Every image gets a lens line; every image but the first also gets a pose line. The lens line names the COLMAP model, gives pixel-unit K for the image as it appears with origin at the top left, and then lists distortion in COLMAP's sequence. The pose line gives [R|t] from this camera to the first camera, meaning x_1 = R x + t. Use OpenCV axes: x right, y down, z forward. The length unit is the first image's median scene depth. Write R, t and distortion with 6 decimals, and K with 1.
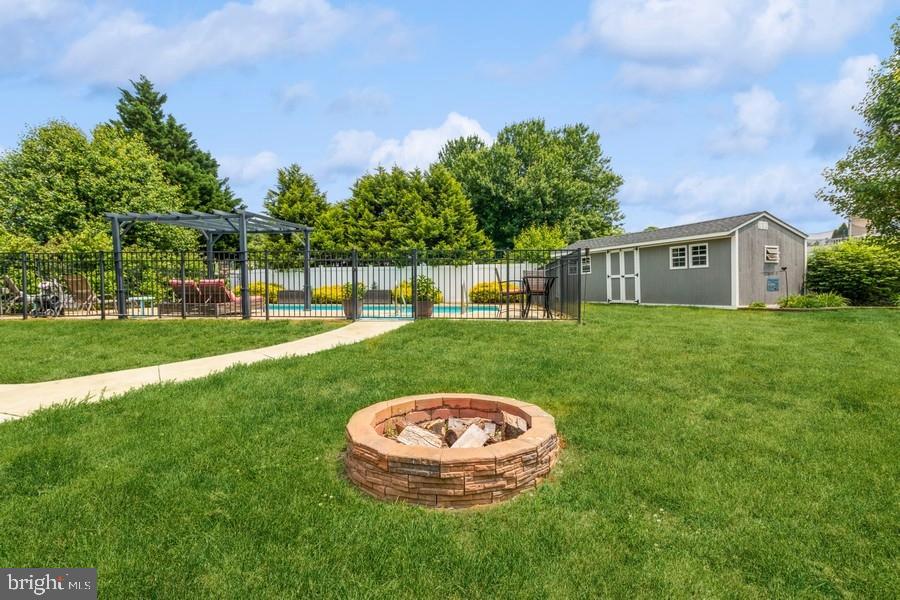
lens RADIAL K [[417.8, 0, 451.7], [0, 417.8, 298.0], [0, 0, 1]] dist [-0.000787, -0.000014]
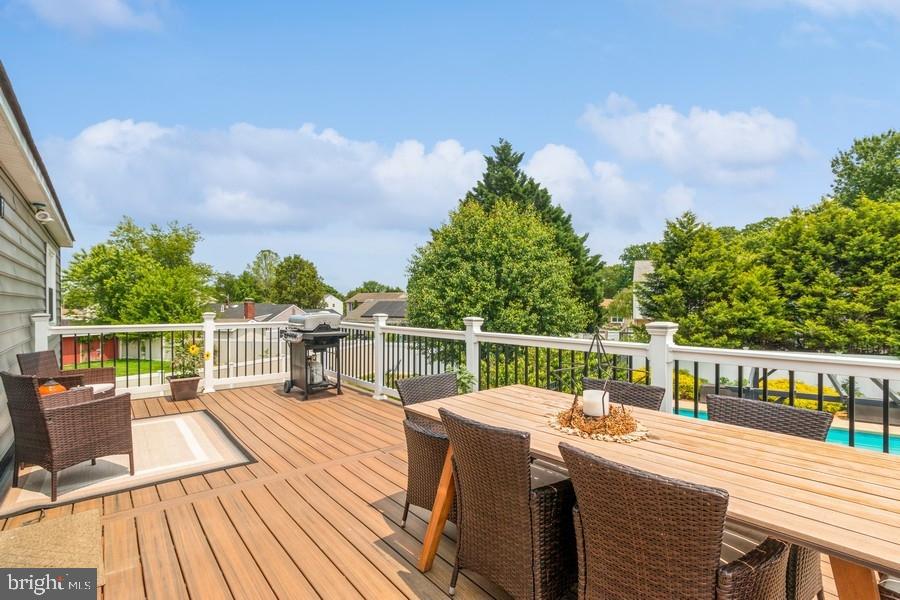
lens RADIAL K [[417.8, 0, 449.2], [0, 417.8, 301.5], [0, 0, 1]] dist [-0.000787, -0.000014]
pose [[0.865457, -0.005055, -0.500958, -0.387575], [-0.004359, 0.999835, -0.017620, -0.139618], [0.500964, 0.017433, 0.865292, 0.090337]]
